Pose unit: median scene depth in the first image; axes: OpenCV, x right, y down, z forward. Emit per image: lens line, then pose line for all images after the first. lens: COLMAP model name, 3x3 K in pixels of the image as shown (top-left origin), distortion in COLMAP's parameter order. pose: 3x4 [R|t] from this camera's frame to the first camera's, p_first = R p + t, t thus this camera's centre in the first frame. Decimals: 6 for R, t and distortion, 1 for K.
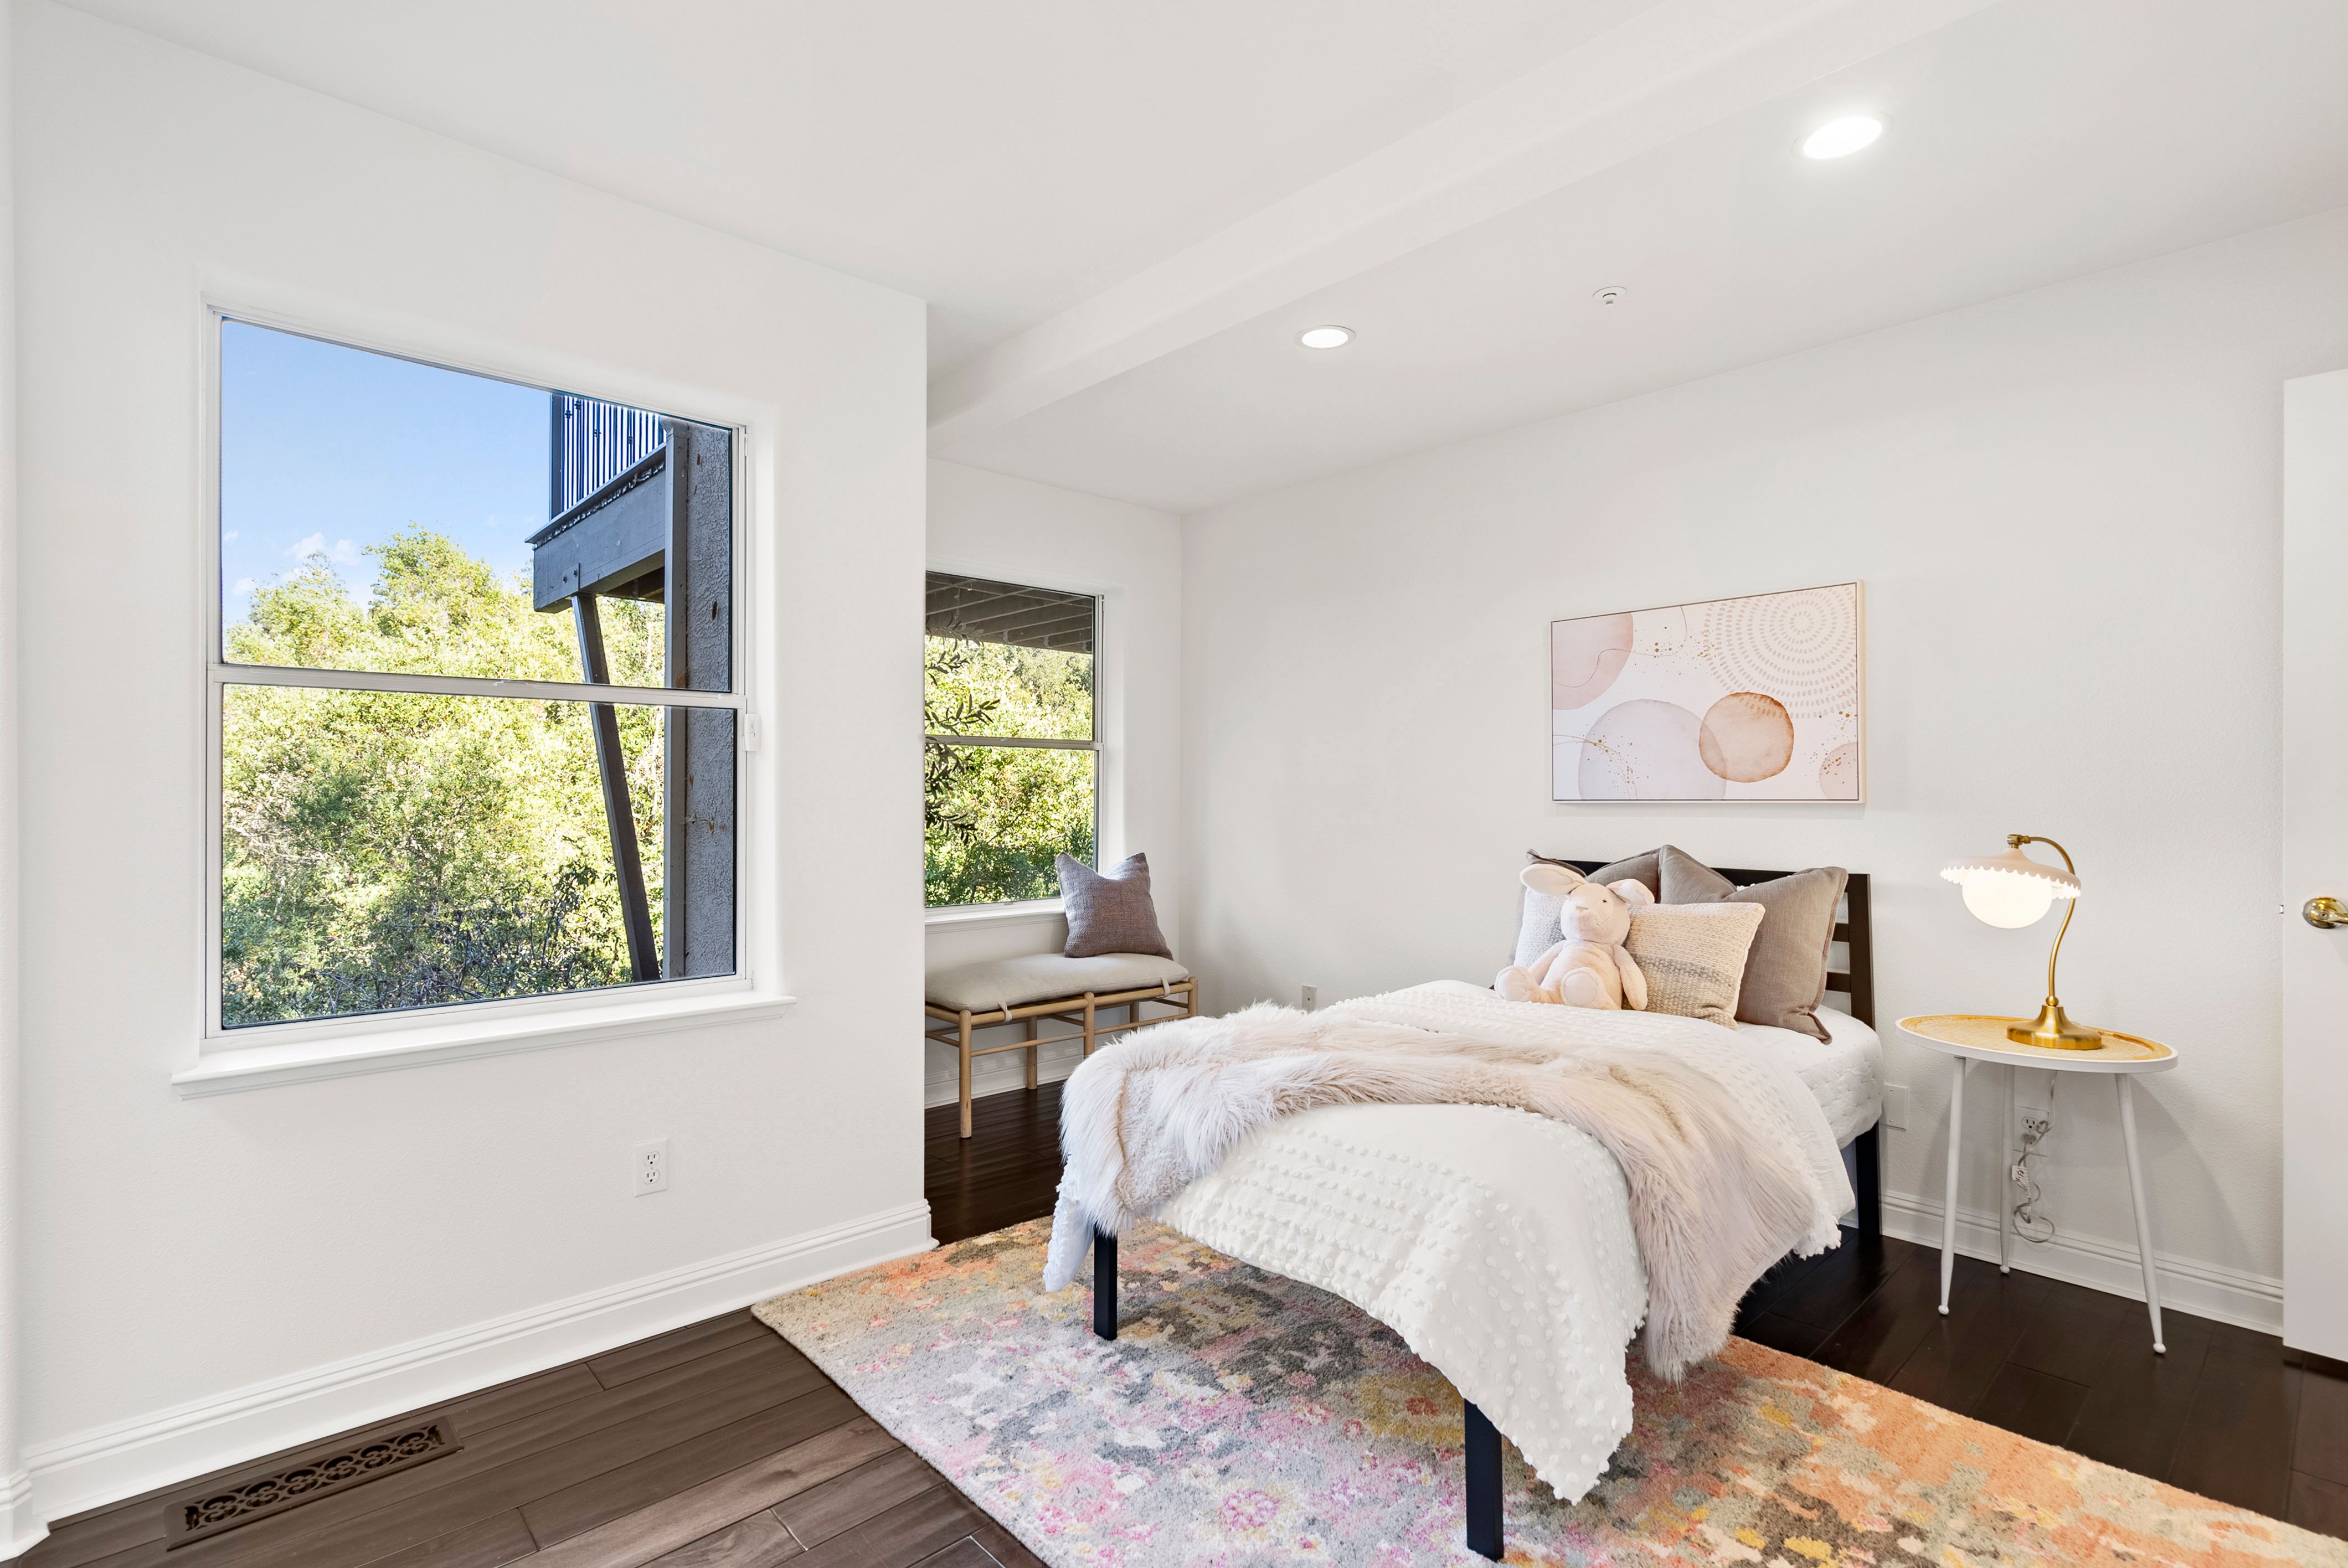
lens RADIAL K [[1090.6, 0, 1168.9], [0, 1090.6, 776.2], [0, 0, 1]] dist [-0.003430, -0.000082]
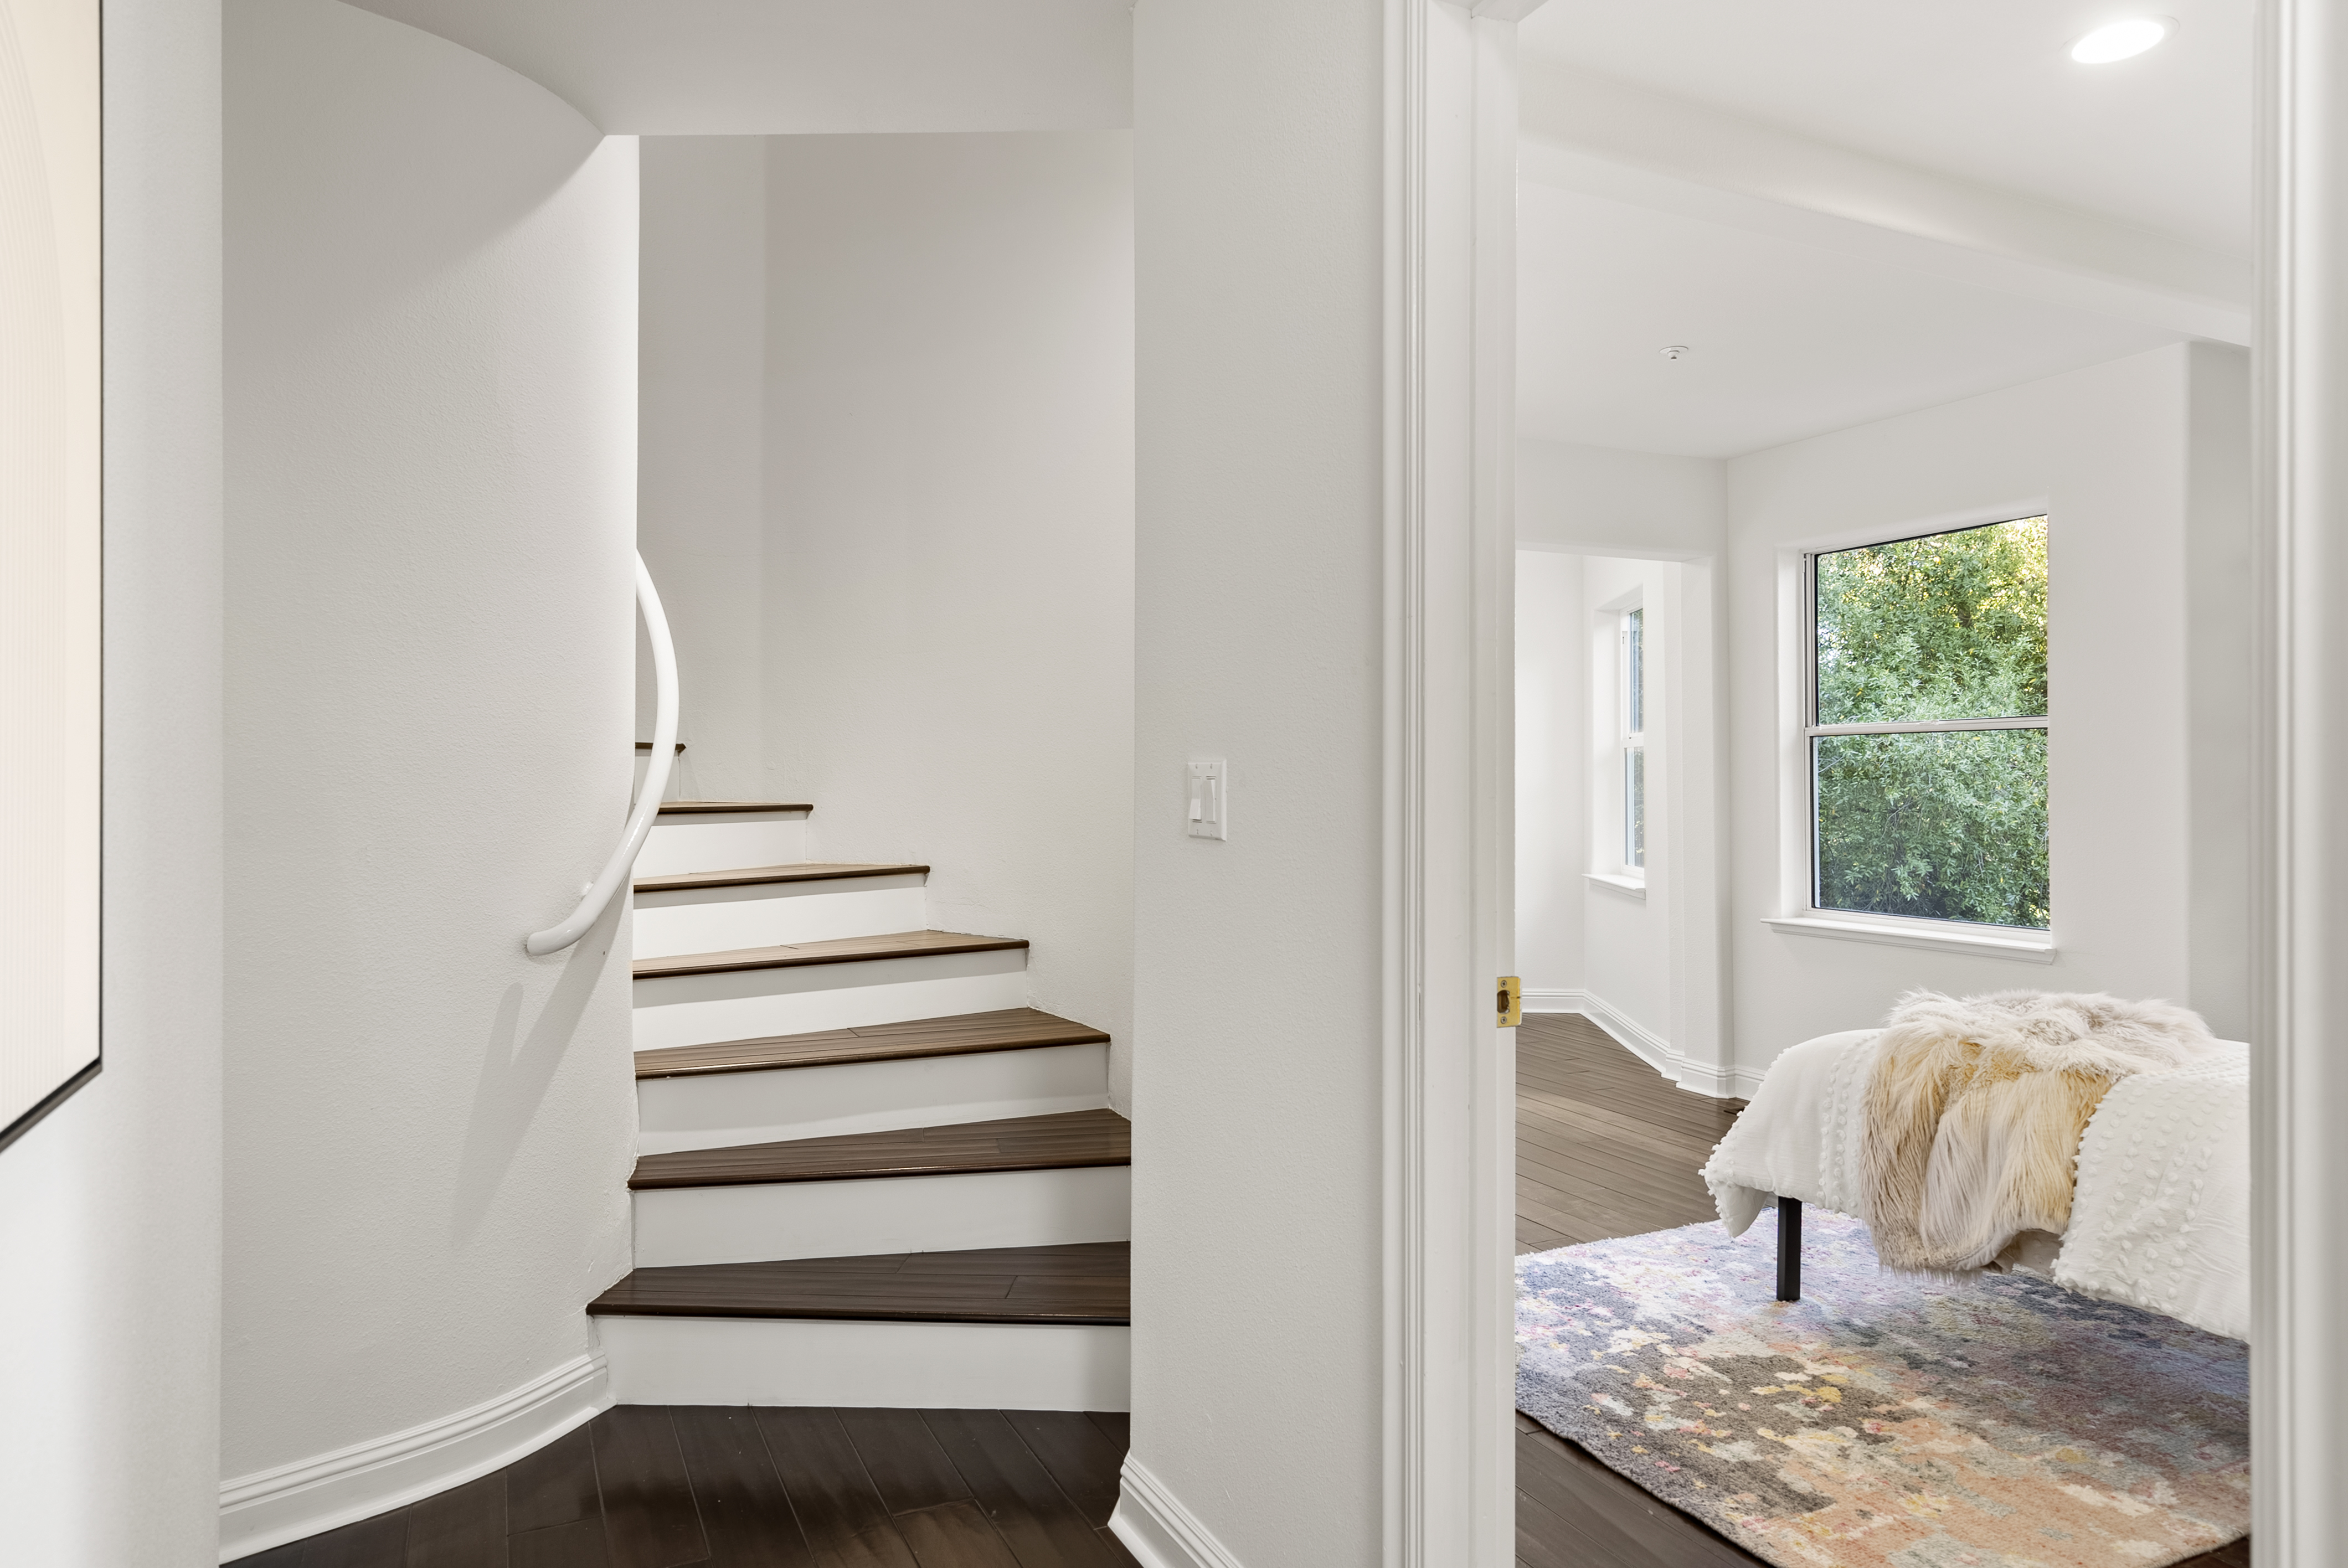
lens RADIAL K [[1568.7, 0, 1138.6], [0, 1568.7, 779.3], [0, 0, 1]] dist [0.036242, 0.000214]
pose [[-0.310299, -0.006658, -0.950616, 2.240005], [0.000898, 0.999973, -0.007297, 0.026143], [0.950639, -0.003118, -0.310285, 0.721924]]
